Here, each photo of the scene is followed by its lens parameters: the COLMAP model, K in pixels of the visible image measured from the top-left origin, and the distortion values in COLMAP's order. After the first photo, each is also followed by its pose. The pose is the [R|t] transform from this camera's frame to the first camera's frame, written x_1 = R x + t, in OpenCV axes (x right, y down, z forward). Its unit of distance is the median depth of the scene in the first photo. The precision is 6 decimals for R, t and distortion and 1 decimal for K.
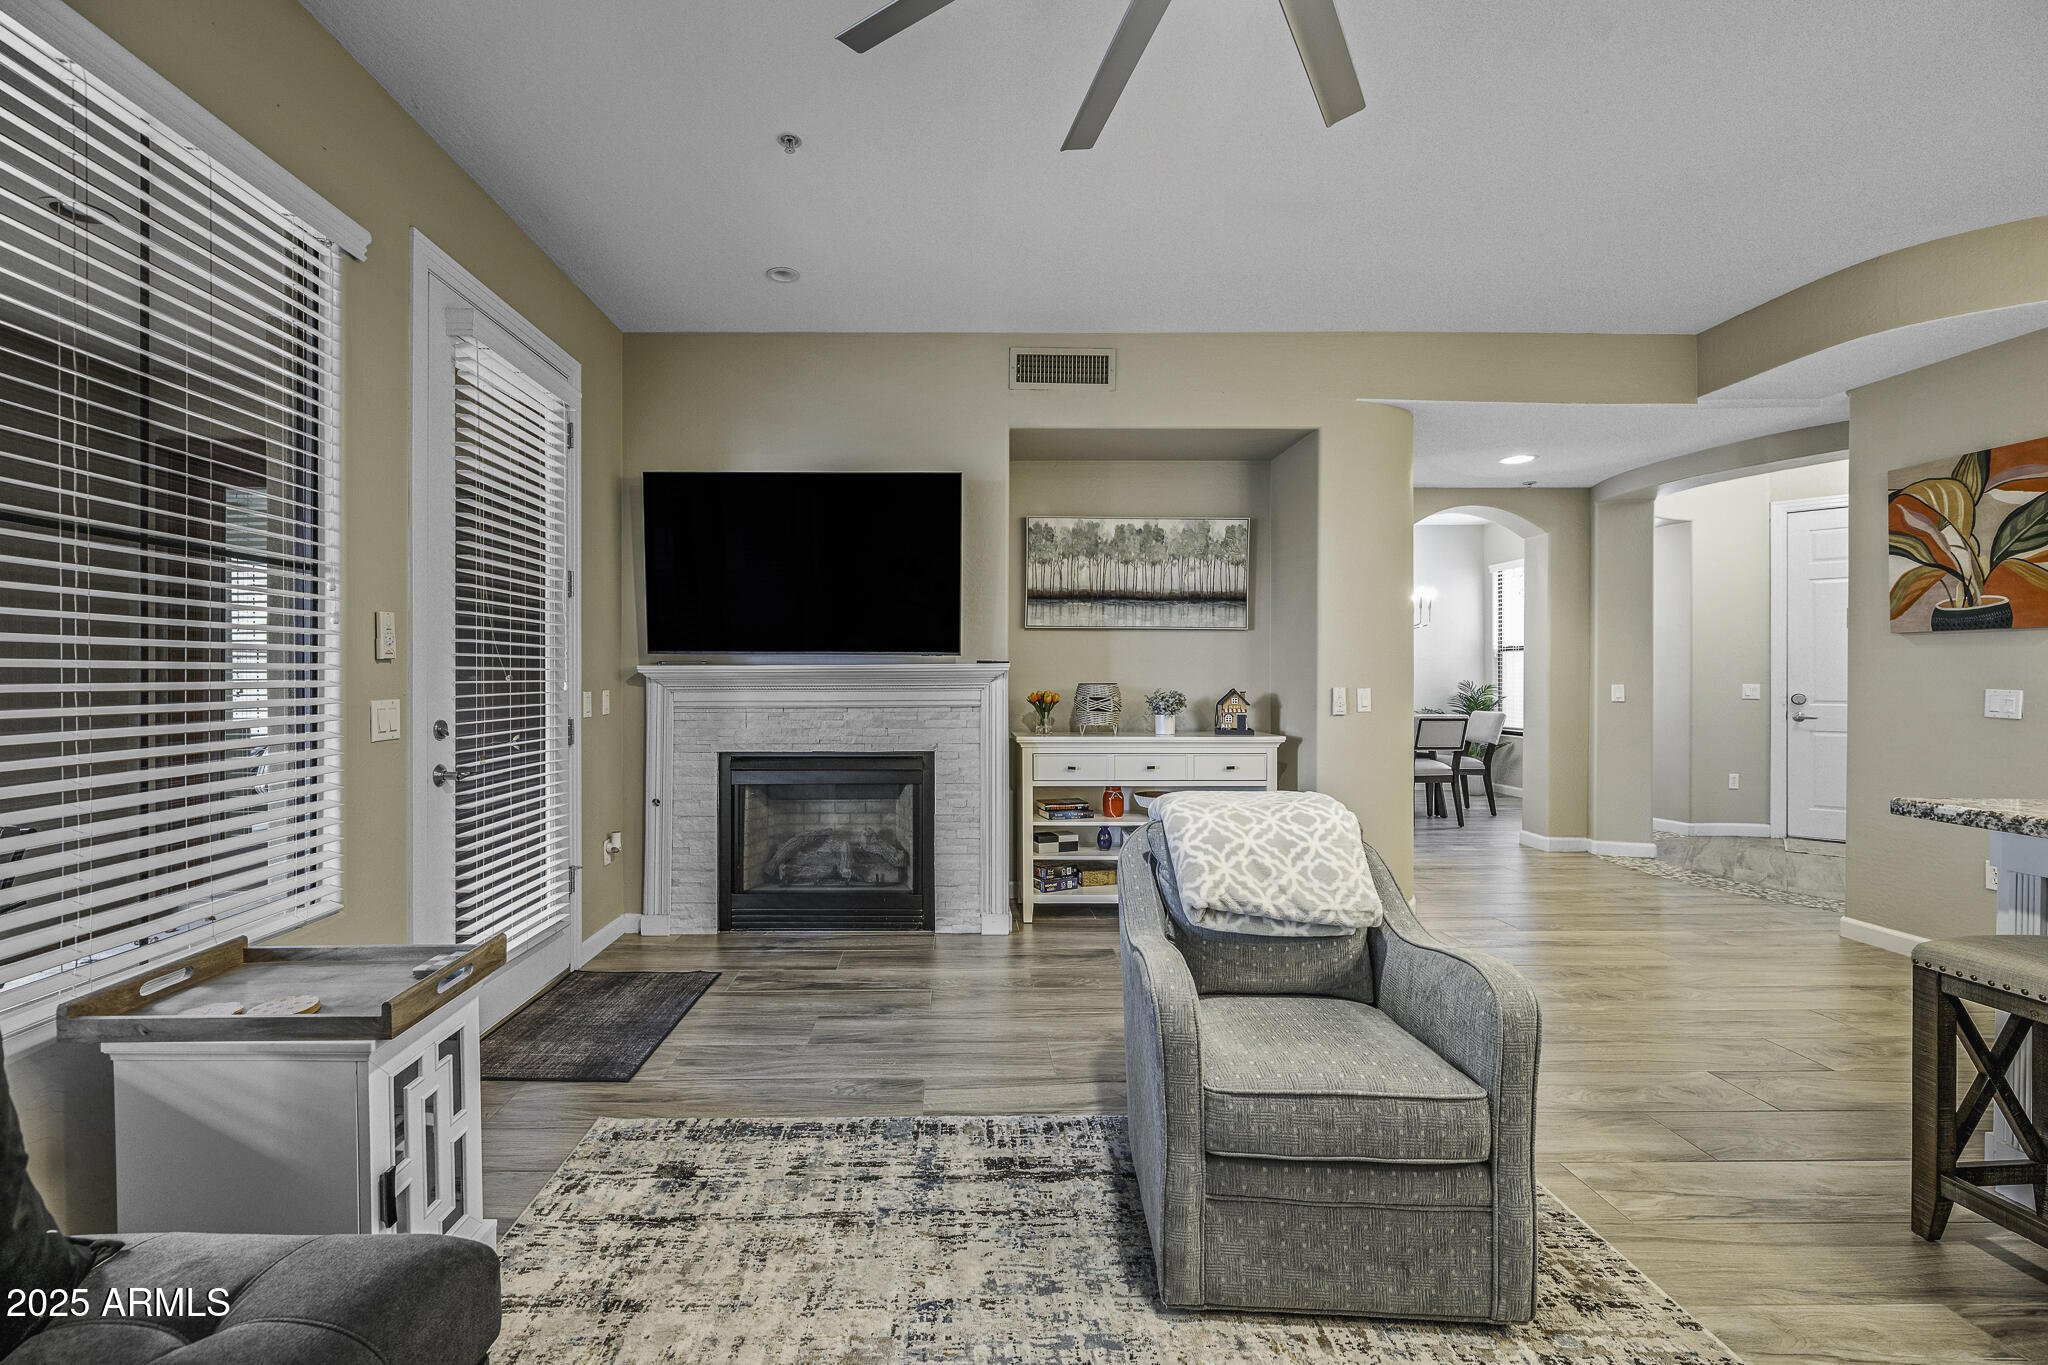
lens RADIAL K [[819.0, 0, 1012.4], [0, 819.0, 678.5], [0, 0, 1]] dist [-0.000989, 0.000650]
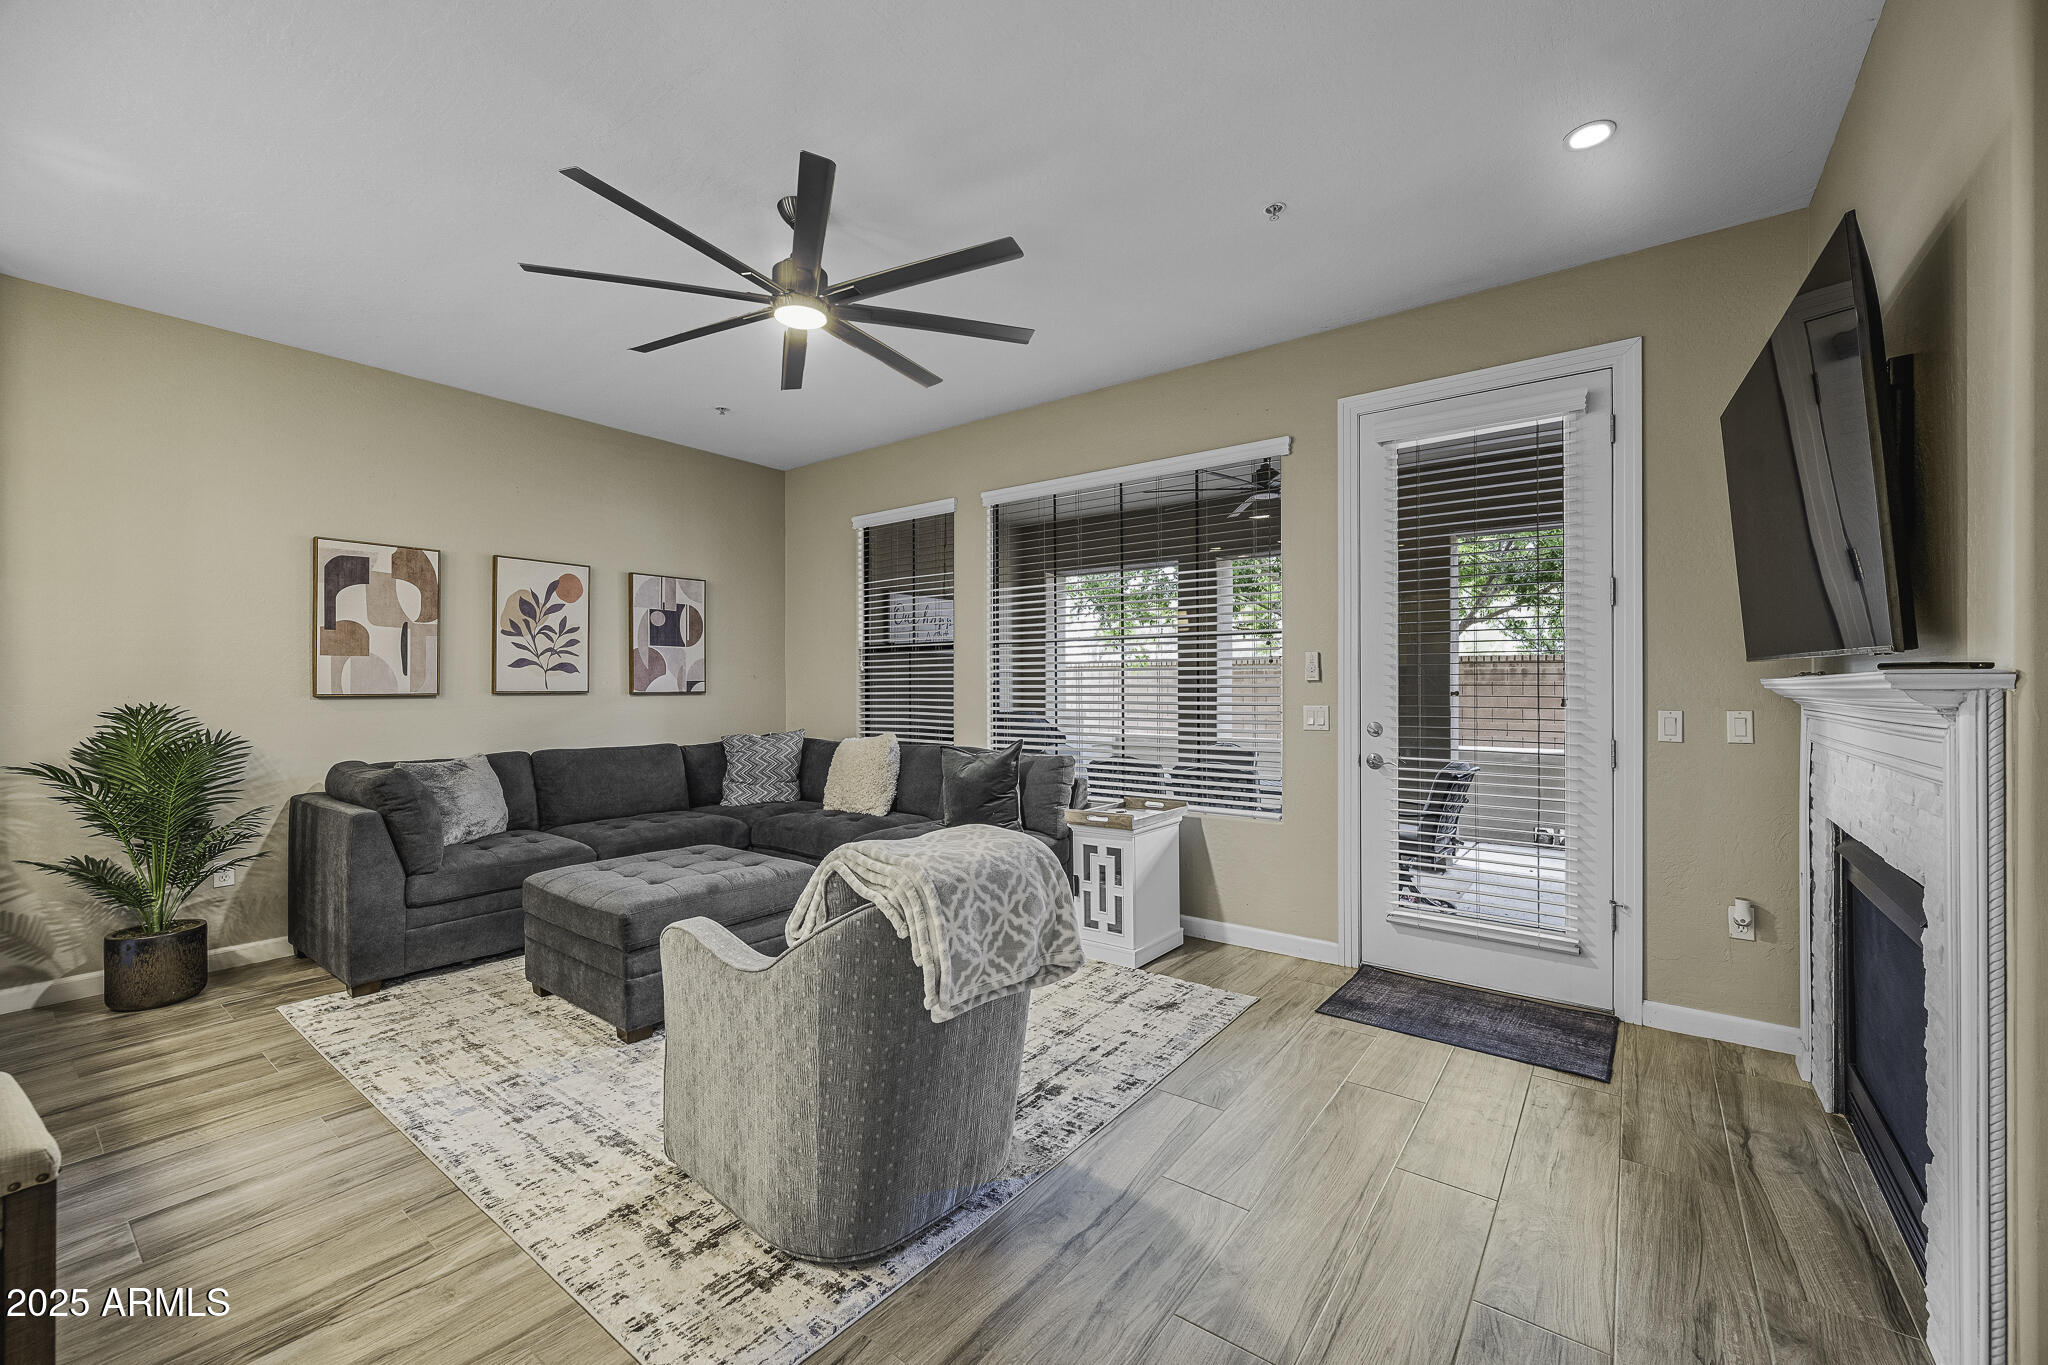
lens RADIAL K [[819.0, 0, 1025.3], [0, 819.0, 678.3], [0, 0, 1]] dist [-0.000989, 0.000650]
pose [[-0.635583, -0.004155, -0.772021, 0.975779], [-0.005180, 0.999986, -0.001117, -0.032757], [0.772015, 0.003290, -0.635596, 1.750581]]
